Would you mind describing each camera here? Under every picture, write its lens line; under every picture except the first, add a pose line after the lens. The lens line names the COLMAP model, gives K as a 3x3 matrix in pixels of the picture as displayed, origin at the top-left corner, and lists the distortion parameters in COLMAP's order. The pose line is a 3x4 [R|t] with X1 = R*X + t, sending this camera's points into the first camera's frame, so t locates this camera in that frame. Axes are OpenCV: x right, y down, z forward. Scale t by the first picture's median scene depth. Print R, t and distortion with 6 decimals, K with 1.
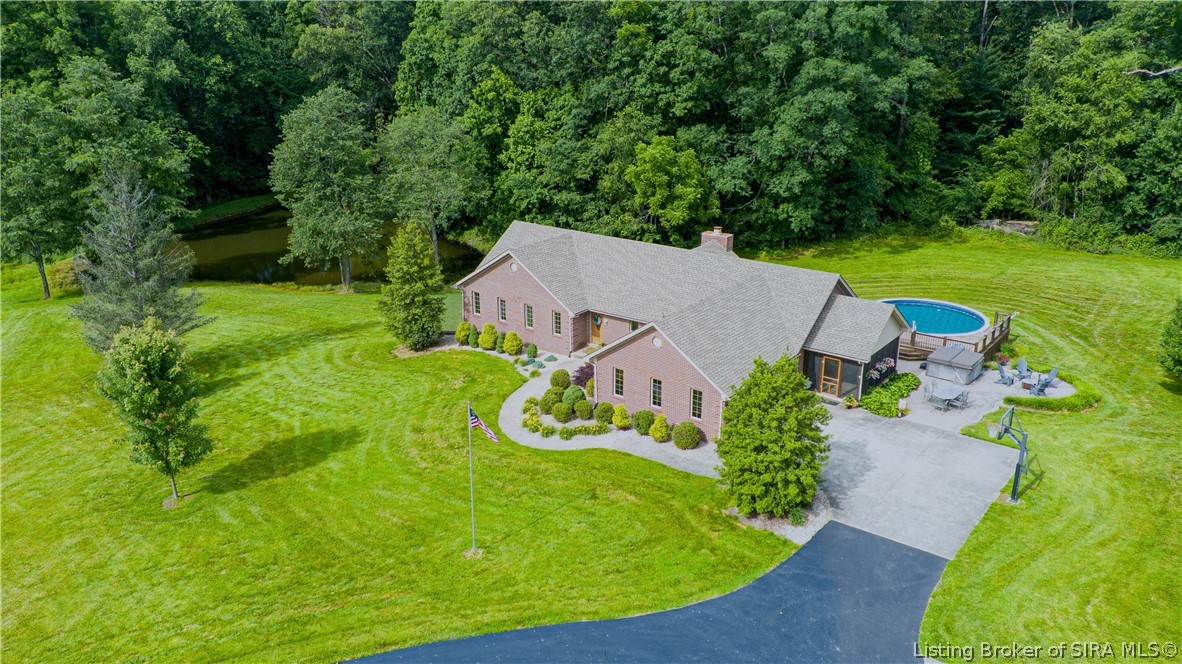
lens RADIAL K [[913.7, 0, 594.6], [0, 913.7, 333.5], [0, 0, 1]] dist [0.115035, -0.176130]
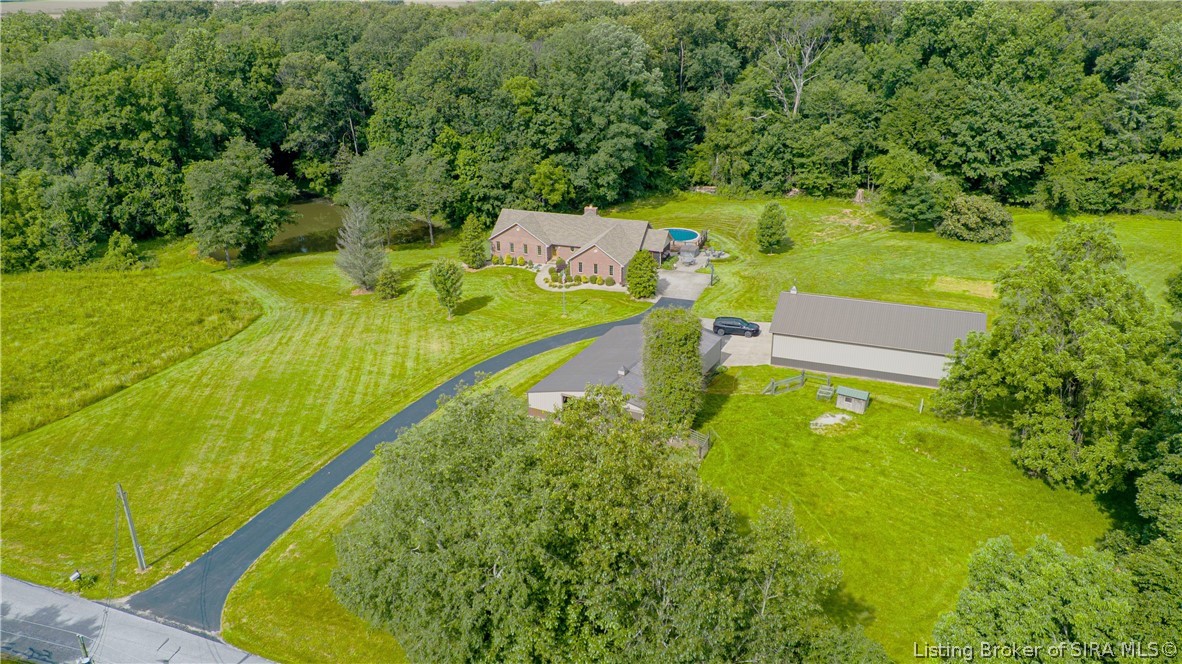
lens RADIAL K [[913.7, 0, 594.6], [0, 913.7, 333.5], [0, 0, 1]] dist [0.115035, -0.176130]
pose [[0.953257, -0.121032, 0.276863, -0.437484], [0.105792, 0.991964, 0.069392, 0.039198], [-0.283036, -0.036859, 0.958401, -1.012678]]
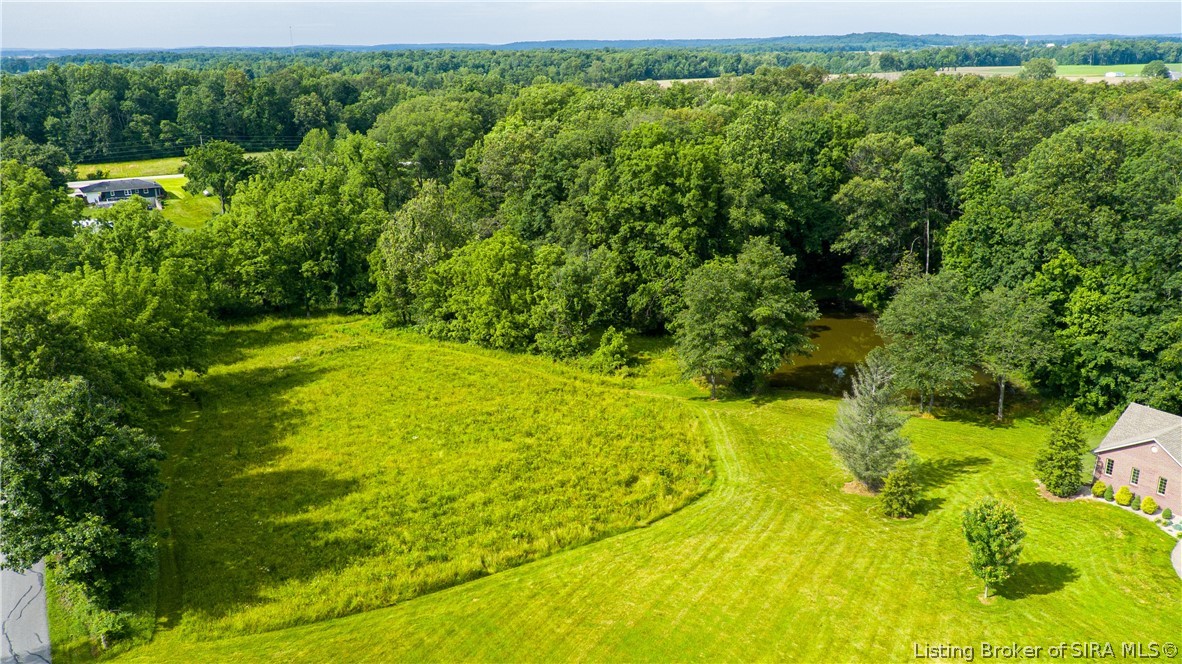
lens RADIAL K [[913.7, 0, 594.6], [0, 913.7, 333.5], [0, 0, 1]] dist [0.115035, -0.176130]
pose [[0.944771, 0.089091, -0.315389, -0.335119], [-0.097675, 0.995152, -0.011481, -0.108341], [0.312837, 0.041652, 0.948893, -0.436148]]
